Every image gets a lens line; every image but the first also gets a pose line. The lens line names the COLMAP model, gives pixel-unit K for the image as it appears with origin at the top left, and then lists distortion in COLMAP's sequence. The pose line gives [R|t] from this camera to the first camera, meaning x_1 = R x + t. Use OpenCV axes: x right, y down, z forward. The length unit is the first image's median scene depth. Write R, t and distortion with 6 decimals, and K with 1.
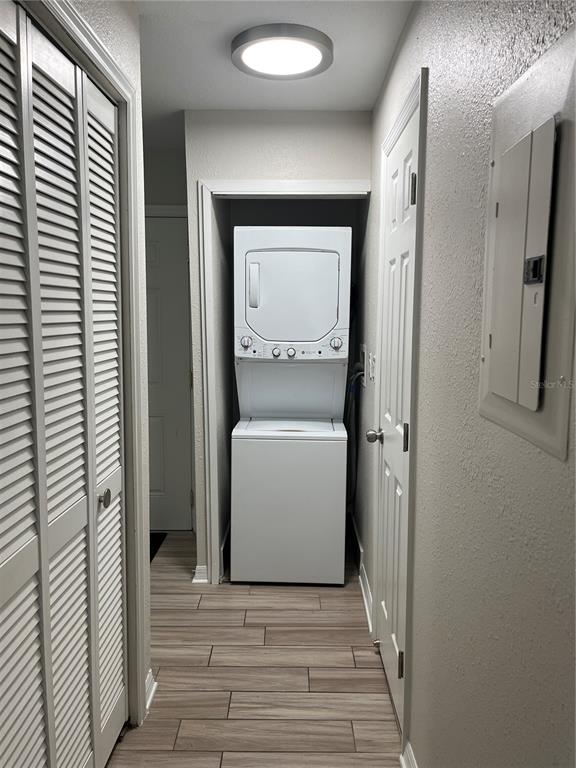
lens RADIAL K [[582.2, 0, 288.6], [0, 582.2, 385.5], [0, 0, 1]] dist [0.063852, -0.082011]
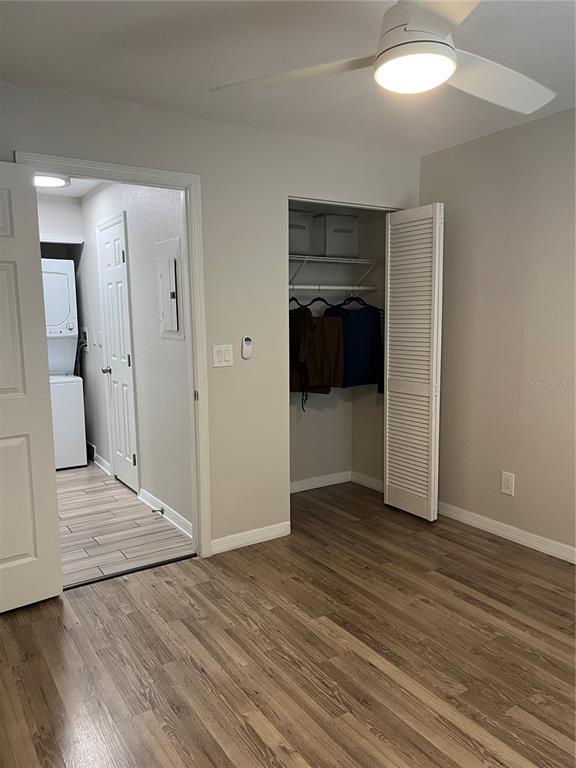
lens RADIAL K [[582.2, 0, 289.3], [0, 582.2, 382.6], [0, 0, 1]] dist [0.063852, -0.082011]
pose [[0.837653, -0.083235, 0.539823, -0.341877], [0.085698, 0.996108, 0.020609, 0.117505], [-0.539438, 0.028998, 0.841526, -0.844396]]
